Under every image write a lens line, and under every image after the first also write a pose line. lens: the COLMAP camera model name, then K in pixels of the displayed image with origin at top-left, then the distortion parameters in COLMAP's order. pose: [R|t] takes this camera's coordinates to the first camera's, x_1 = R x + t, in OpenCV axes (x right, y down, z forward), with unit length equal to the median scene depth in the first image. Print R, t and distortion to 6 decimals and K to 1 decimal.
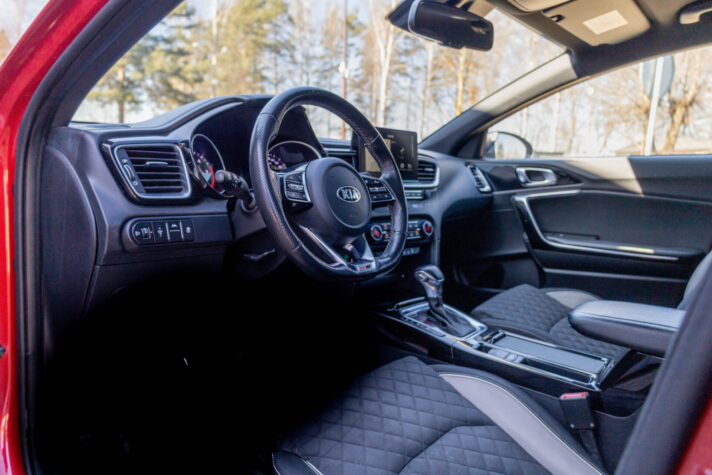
lens RADIAL K [[465.9, 0, 356.0], [0, 465.9, 237.5], [0, 0, 1]] dist [-0.001213, 0.000600]
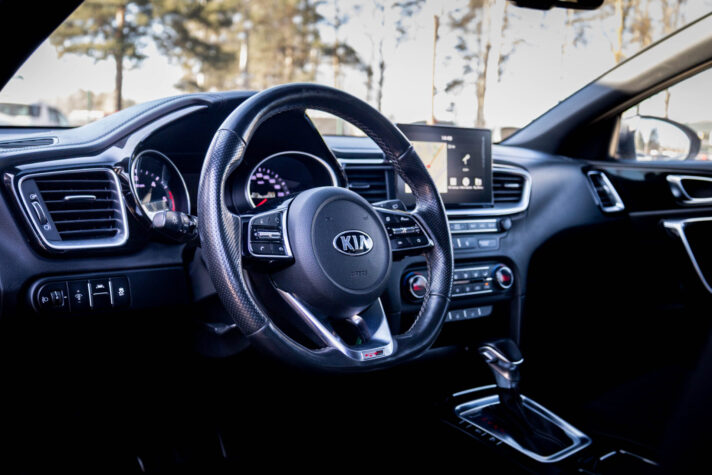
lens RADIAL K [[699.5, 0, 356.0], [0, 699.5, 237.5], [0, 0, 1]] dist [0.014436, 0.005772]
pose [[0.989407, 0.018608, -0.143974, 0.096724], [-0.021071, 0.999656, -0.015601, -0.061430], [0.143634, 0.018470, 0.989459, 0.004766]]
